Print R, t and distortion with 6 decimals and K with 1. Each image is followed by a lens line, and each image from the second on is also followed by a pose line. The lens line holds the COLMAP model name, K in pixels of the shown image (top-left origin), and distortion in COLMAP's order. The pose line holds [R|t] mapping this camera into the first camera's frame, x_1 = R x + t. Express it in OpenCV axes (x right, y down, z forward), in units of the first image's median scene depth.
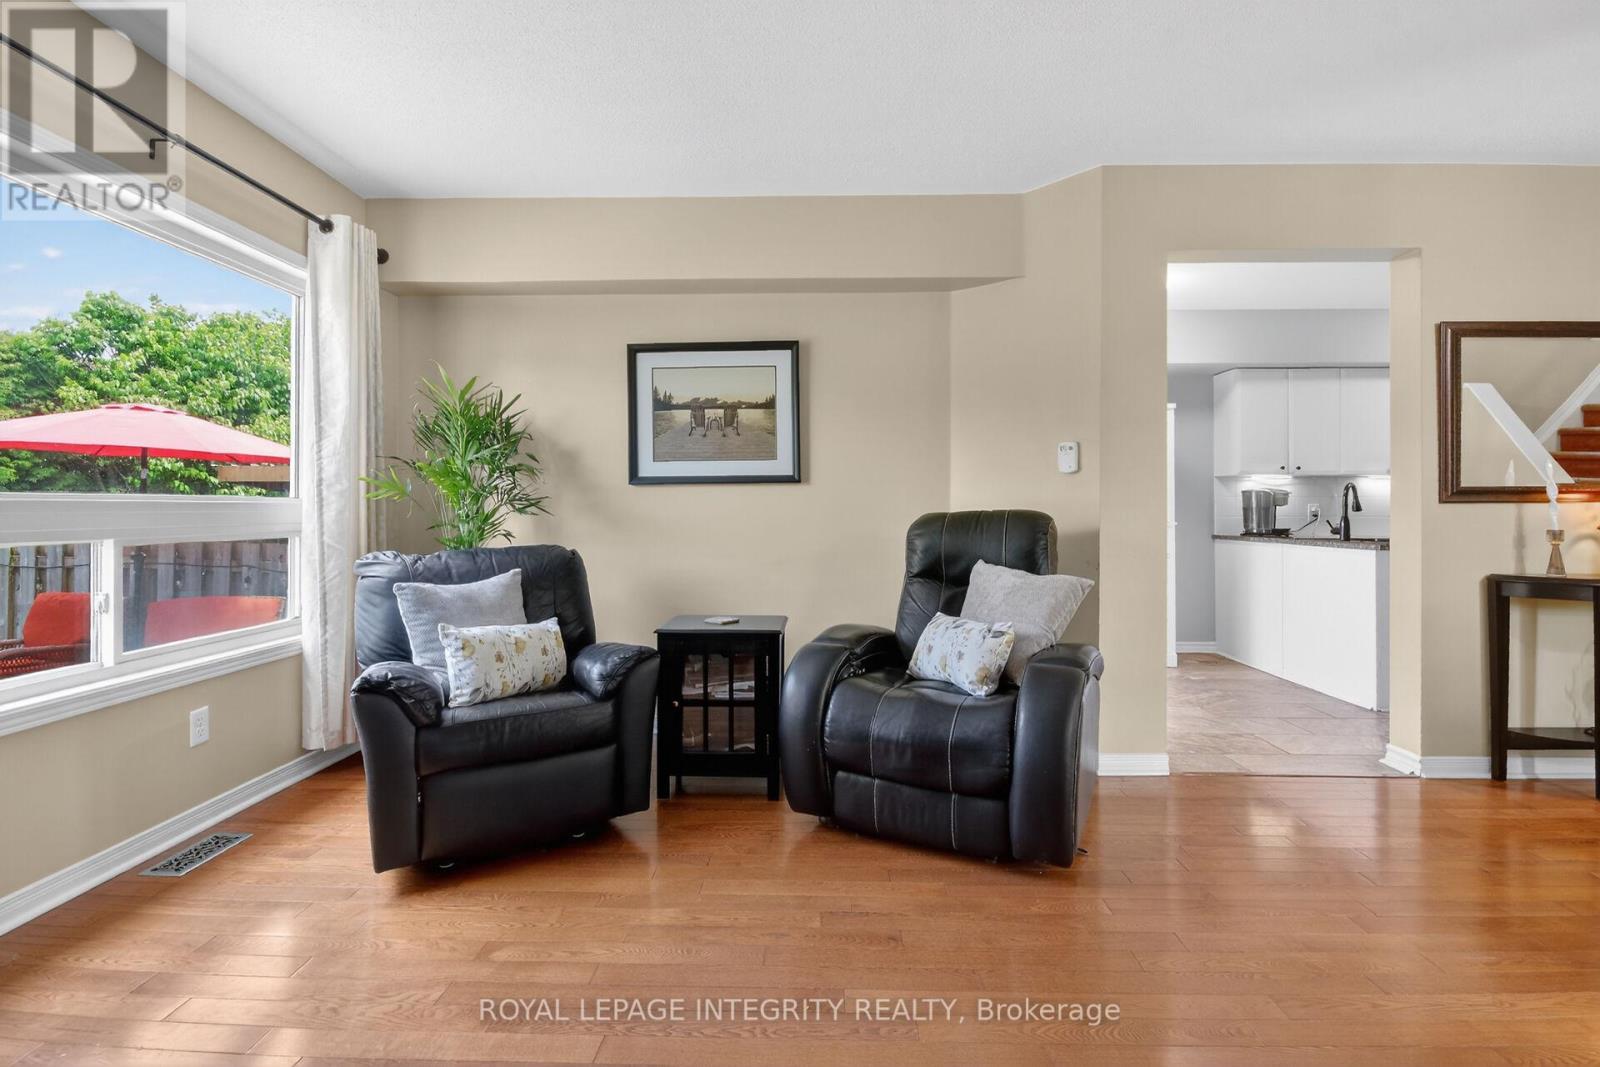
lens RADIAL K [[731.6, 0, 808.3], [0, 731.6, 513.9], [0, 0, 1]] dist [-0.000394, -0.001374]
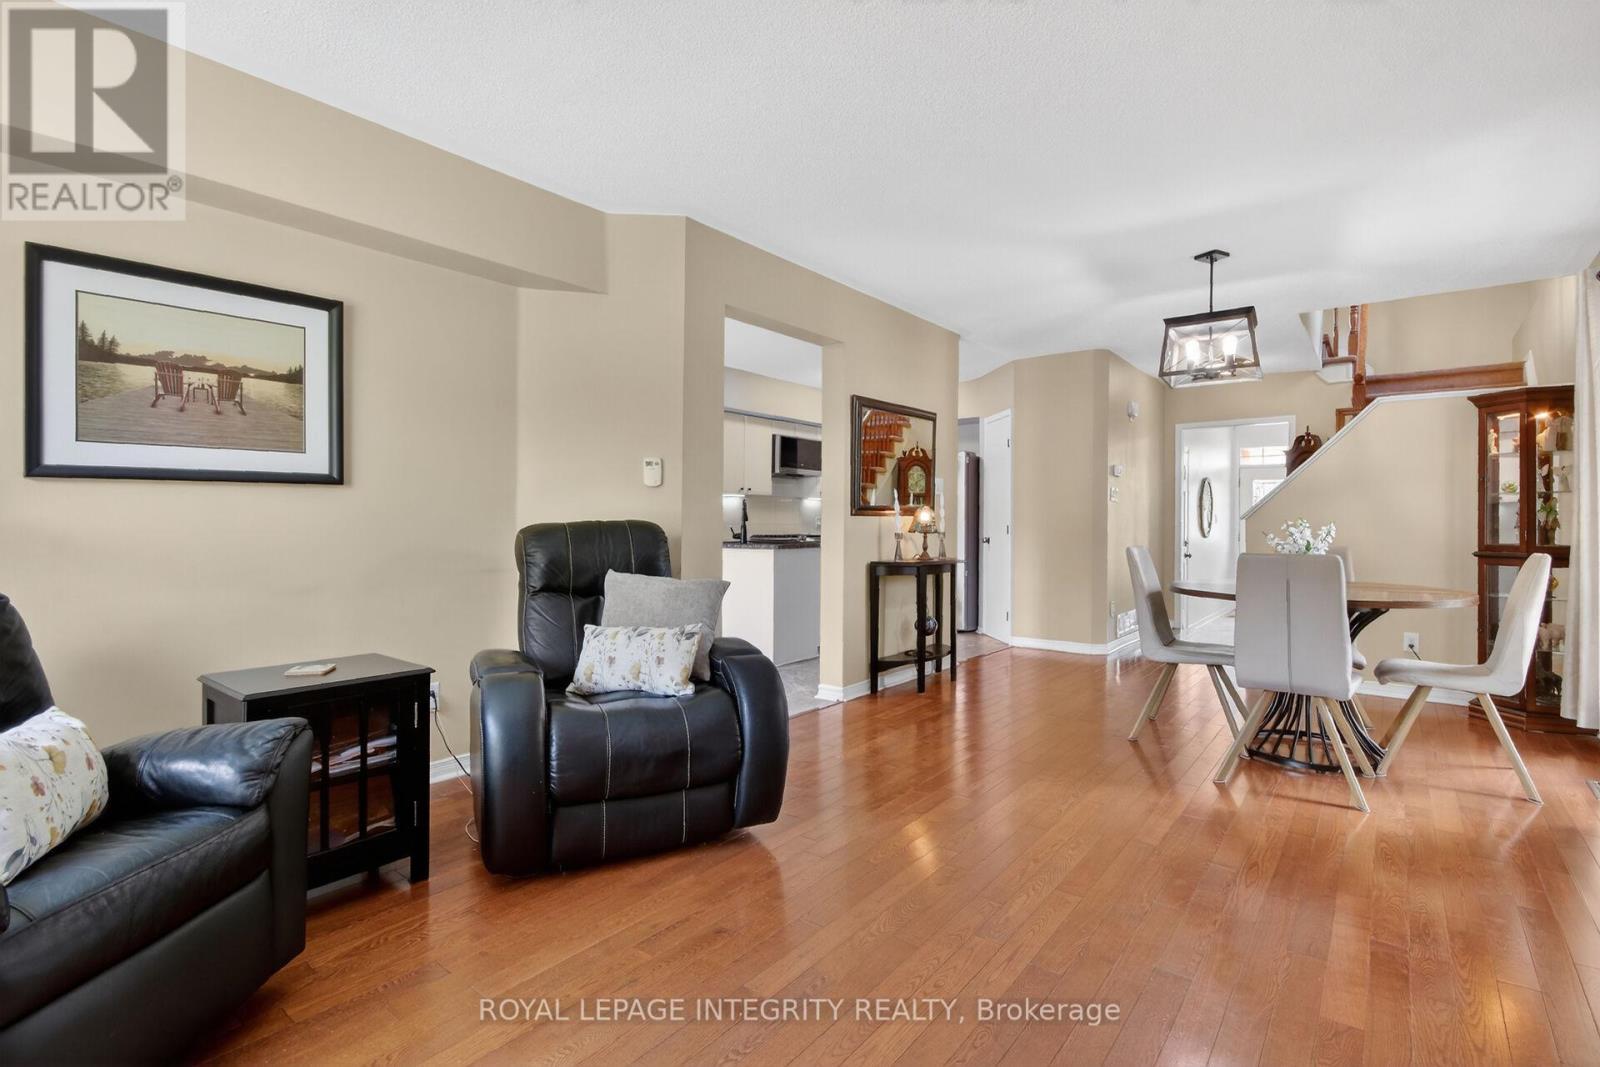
lens RADIAL K [[731.6, 0, 788.9], [0, 731.6, 526.8], [0, 0, 1]] dist [-0.000394, -0.001374]
pose [[0.621866, -0.005440, 0.783105, -0.377456], [0.001354, 0.999982, 0.005871, -0.001610], [-0.783123, -0.002591, 0.621862, 0.163168]]
